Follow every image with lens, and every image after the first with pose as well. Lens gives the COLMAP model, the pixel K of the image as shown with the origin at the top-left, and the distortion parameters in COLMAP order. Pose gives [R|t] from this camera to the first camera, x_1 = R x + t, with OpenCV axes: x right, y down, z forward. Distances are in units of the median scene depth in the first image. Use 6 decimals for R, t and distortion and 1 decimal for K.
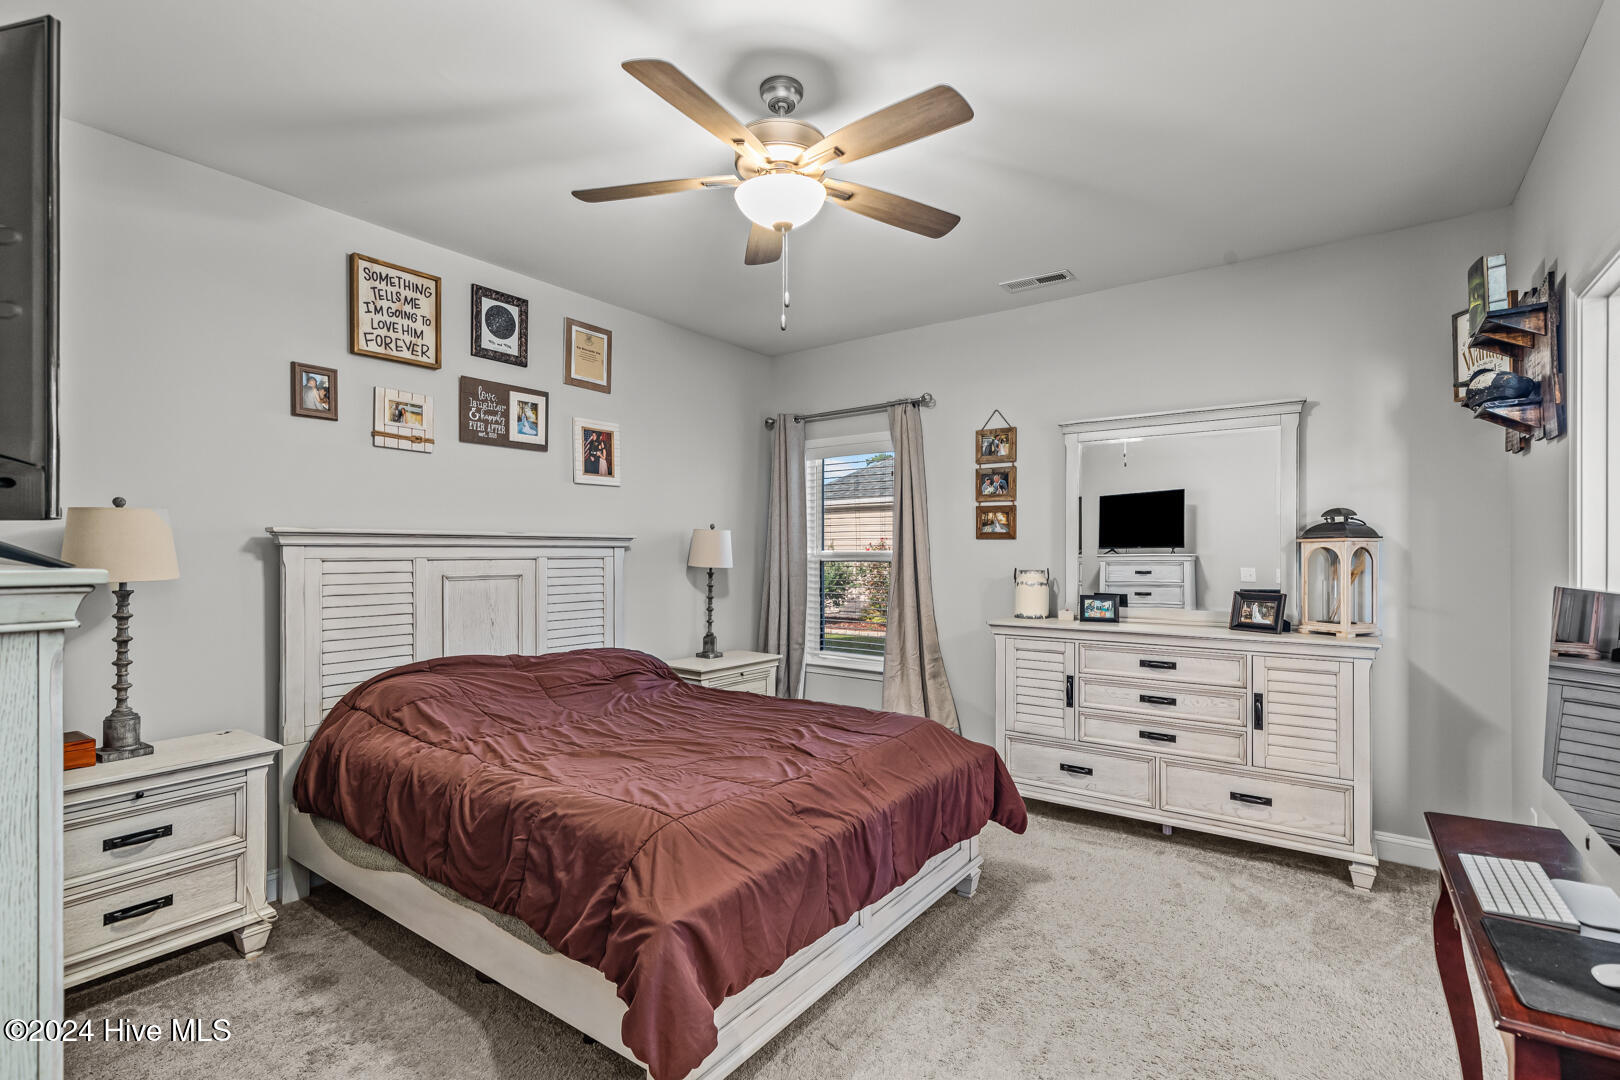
lens RADIAL K [[742.3, 0, 825.1], [0, 742.3, 554.0], [0, 0, 1]] dist [0.003577, 0.000088]
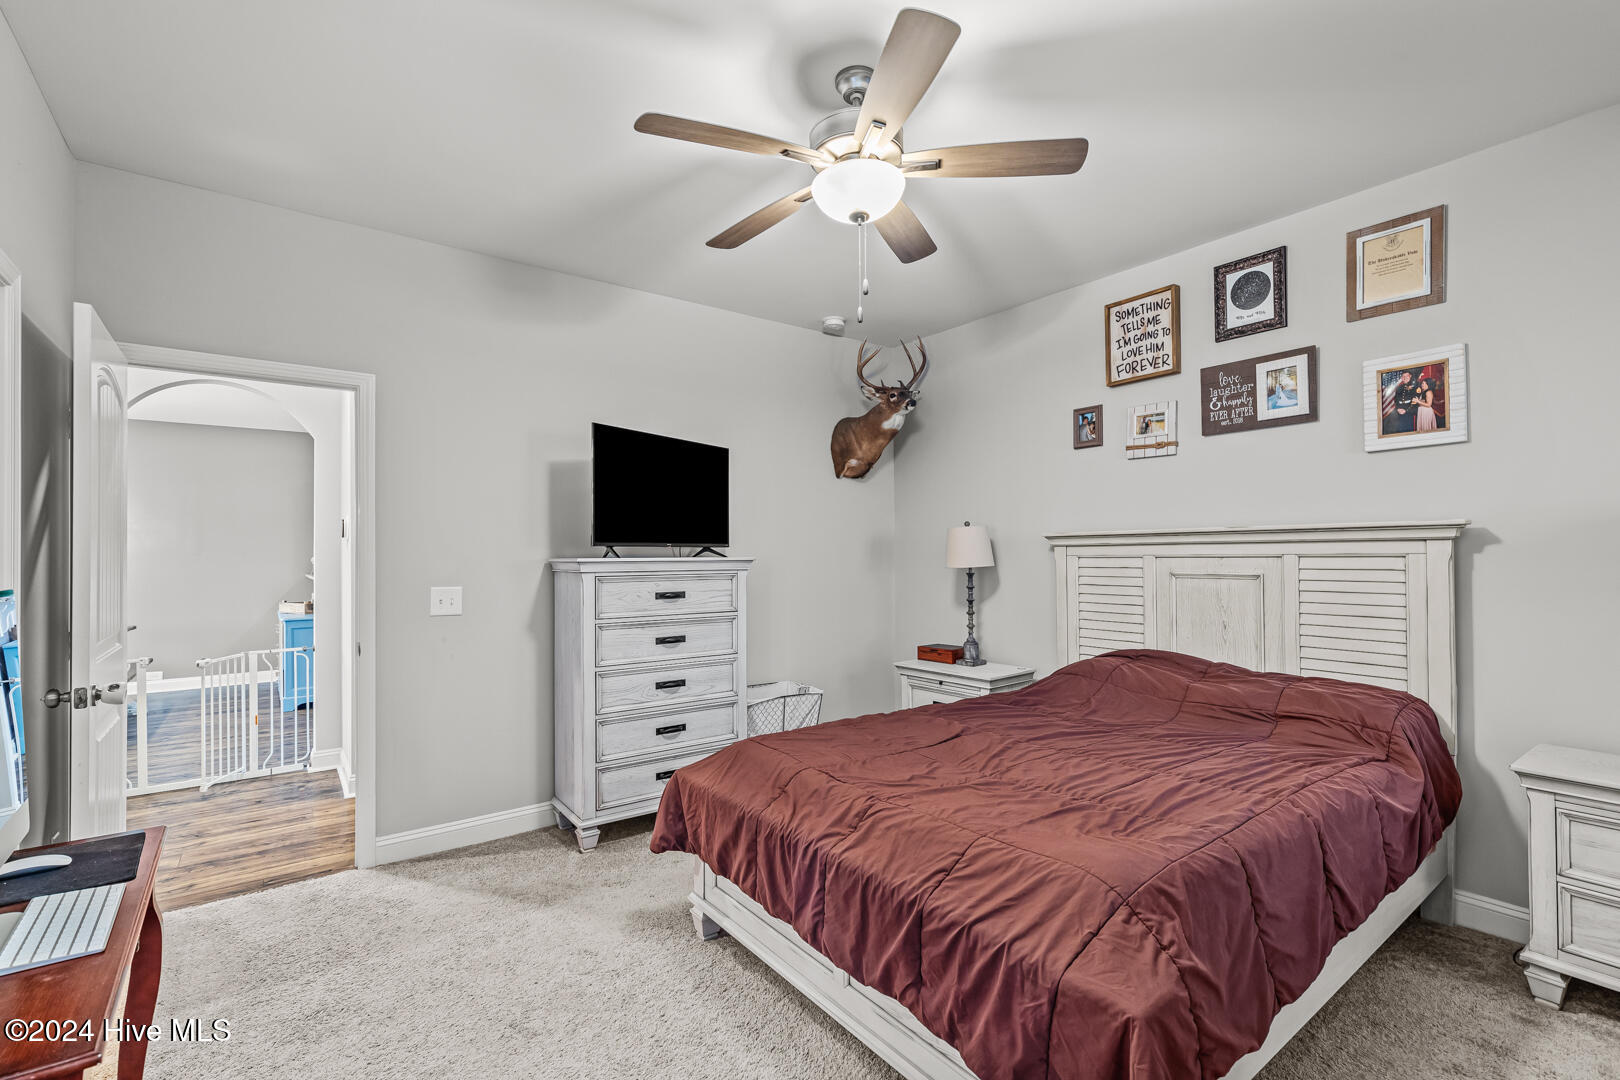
lens RADIAL K [[724.4, 0, 828.6], [0, 724.4, 549.3], [0, 0, 1]] dist [0.002519, -0.000322]
pose [[-0.290118, -0.007269, -0.956963, 0.573076], [0.004240, 0.999952, -0.008882, 0.003691], [0.956982, -0.006634, -0.290073, 0.816987]]
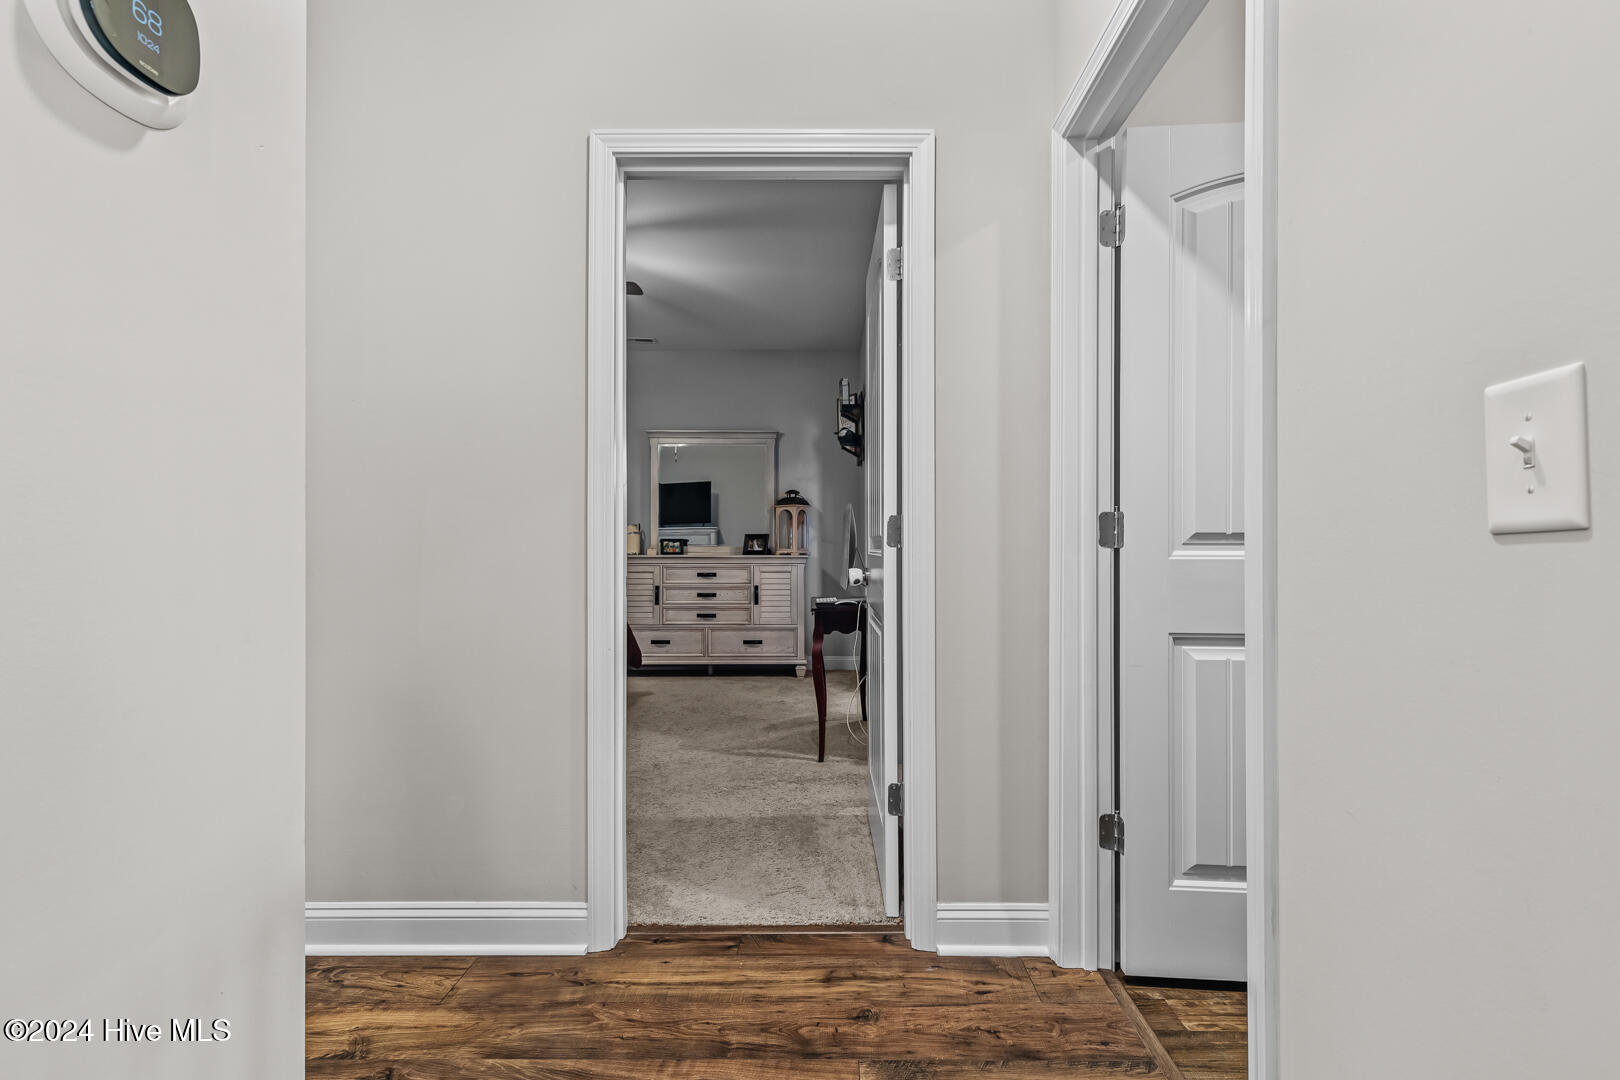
lens RADIAL K [[746.2, 0, 823.5], [0, 746.2, 532.9], [0, 0, 1]] dist [0.004264, -0.001033]
pose [[0.814910, 0.012270, 0.579458, -0.348465], [0.000796, 0.999751, -0.022289, 0.088966], [-0.579587, 0.018625, 0.814697, -0.595222]]
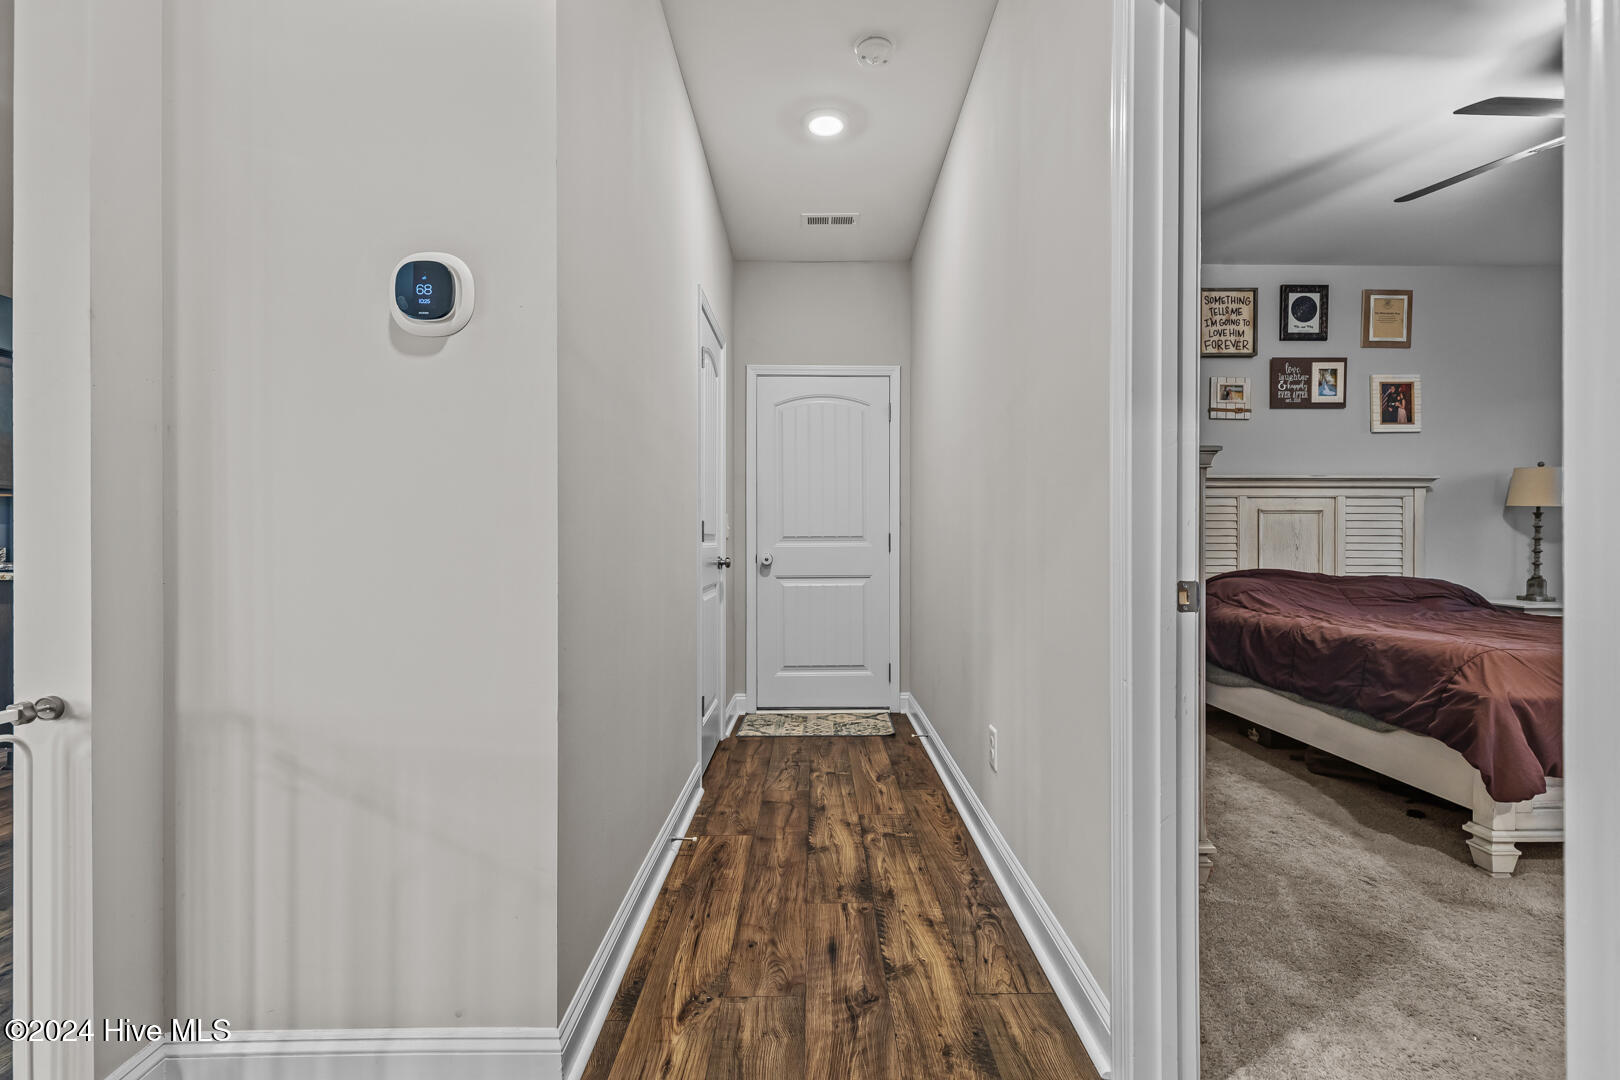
lens RADIAL K [[719.0, 0, 817.9], [0, 719.0, 544.4], [0, 0, 1]] dist [0.002185, 0.000303]
pose [[0.591529, 0.003827, -0.806275, 0.061652], [-0.003635, 0.999991, 0.002080, 0.090440], [0.806275, 0.001701, 0.591538, -0.401119]]
